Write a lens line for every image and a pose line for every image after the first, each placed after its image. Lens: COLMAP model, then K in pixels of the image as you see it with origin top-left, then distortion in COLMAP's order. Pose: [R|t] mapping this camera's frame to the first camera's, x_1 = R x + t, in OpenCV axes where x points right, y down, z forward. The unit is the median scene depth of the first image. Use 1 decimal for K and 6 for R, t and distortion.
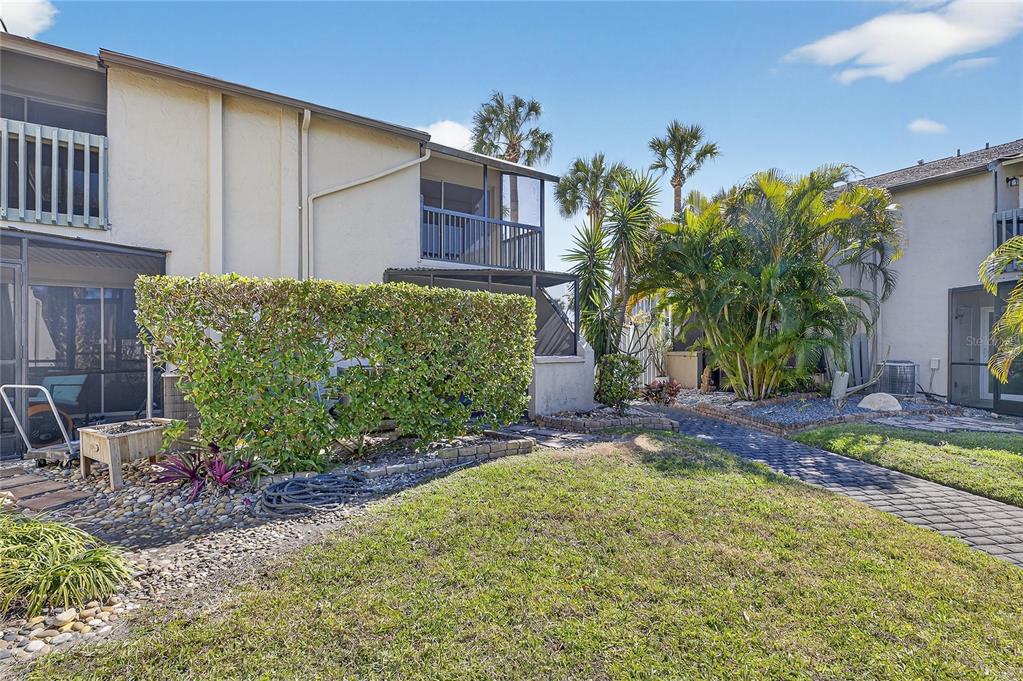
lens RADIAL K [[479.1, 0, 511.5], [0, 479.1, 340.5], [0, 0, 1]] dist [0.013924, -0.009213]
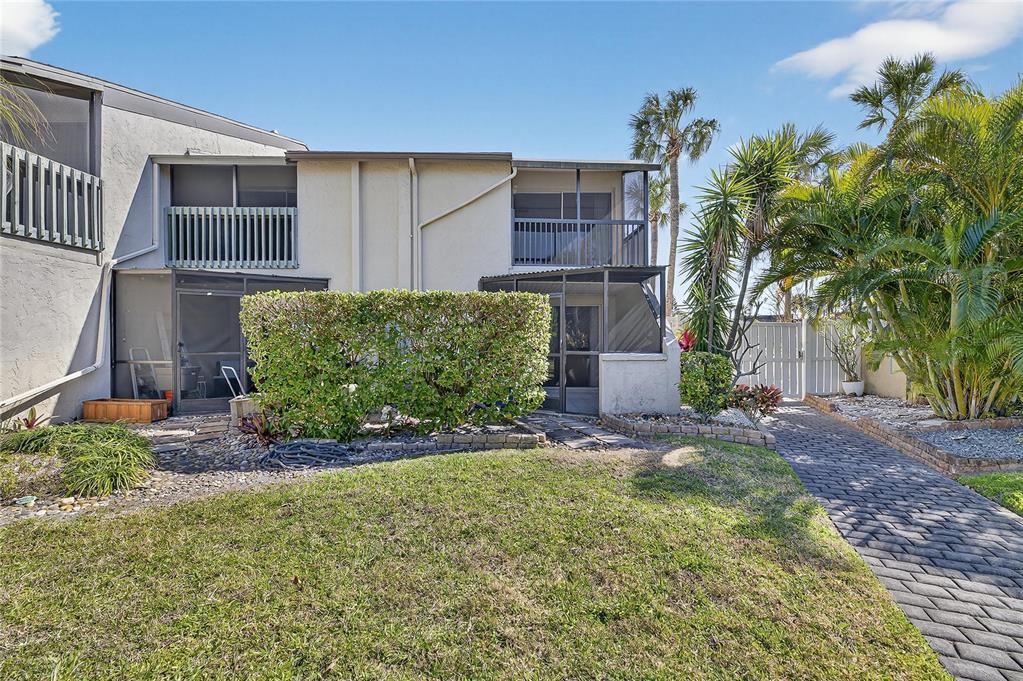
lens RADIAL K [[417.0, 0, 520.2], [0, 417.0, 347.9], [0, 0, 1]] dist [0.000180, -0.004472]
pose [[0.849069, 0.002196, -0.528277, 0.351240], [0.006749, 0.999865, 0.015004, 0.007436], [0.528239, -0.016305, 0.848939, 0.181519]]
